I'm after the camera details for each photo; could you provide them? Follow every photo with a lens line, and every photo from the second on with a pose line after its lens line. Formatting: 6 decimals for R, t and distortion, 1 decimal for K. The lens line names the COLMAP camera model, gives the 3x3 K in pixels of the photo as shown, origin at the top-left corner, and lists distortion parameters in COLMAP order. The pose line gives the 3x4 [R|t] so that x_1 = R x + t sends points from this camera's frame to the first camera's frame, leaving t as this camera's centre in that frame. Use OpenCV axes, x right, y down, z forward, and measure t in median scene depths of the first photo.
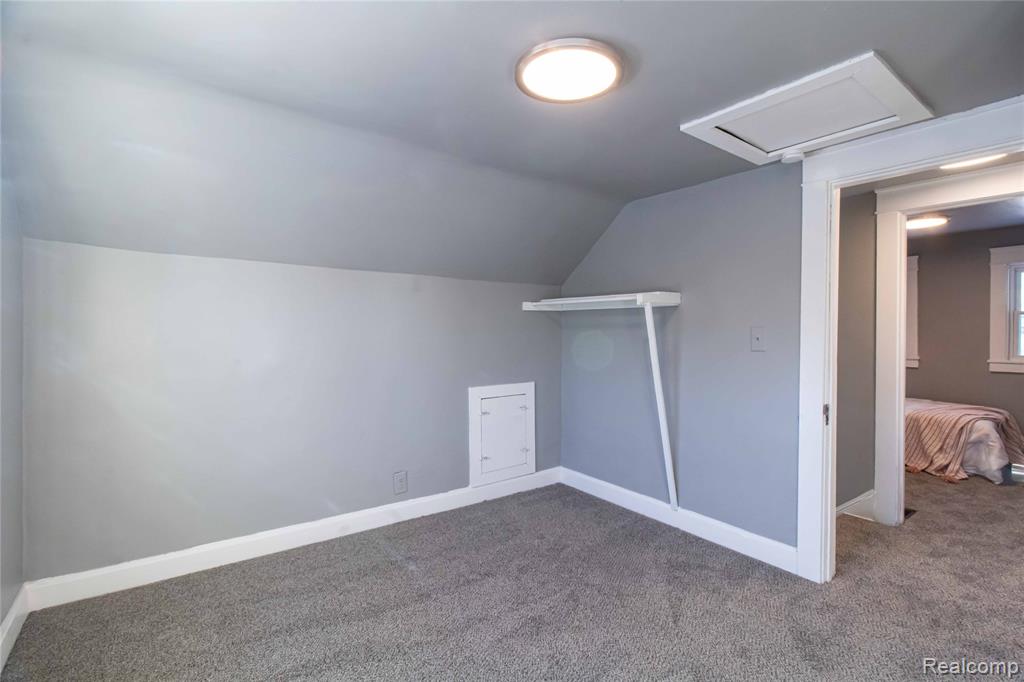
lens RADIAL K [[479.3, 0, 513.6], [0, 479.3, 332.5], [0, 0, 1]] dist [-0.001374, -0.000385]
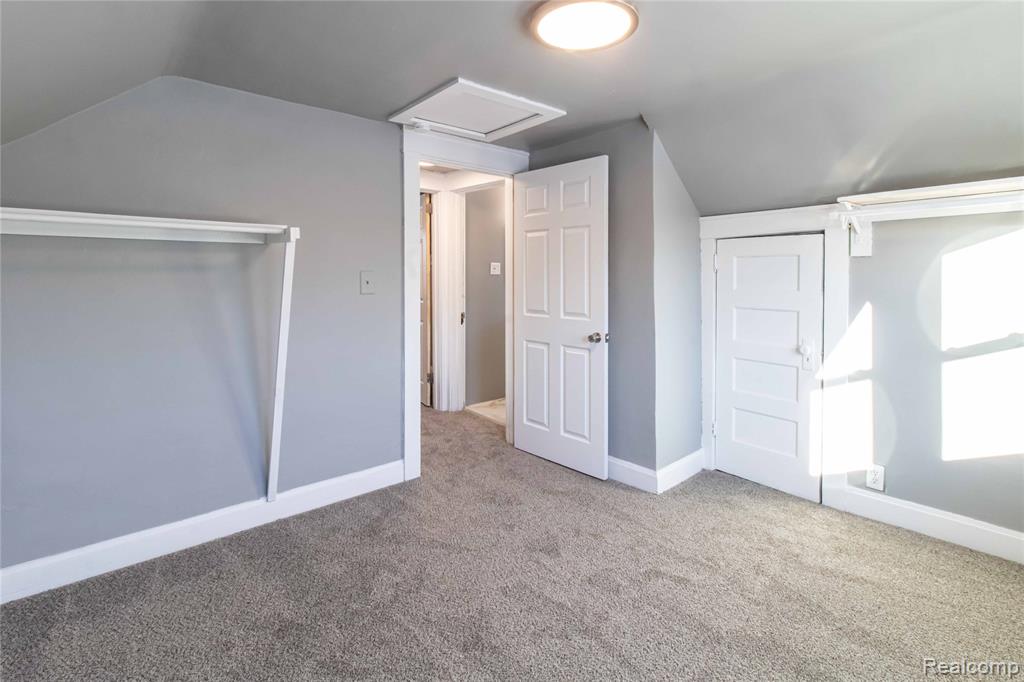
lens RADIAL K [[483.0, 0, 512.4], [0, 483.0, 277.5], [0, 0, 1]] dist [-0.001673, -0.000266]
pose [[-0.069555, -0.010893, 0.997519, -0.598196], [0.010854, 0.999873, 0.011675, -0.006053], [-0.997519, 0.011639, -0.069428, 0.803315]]
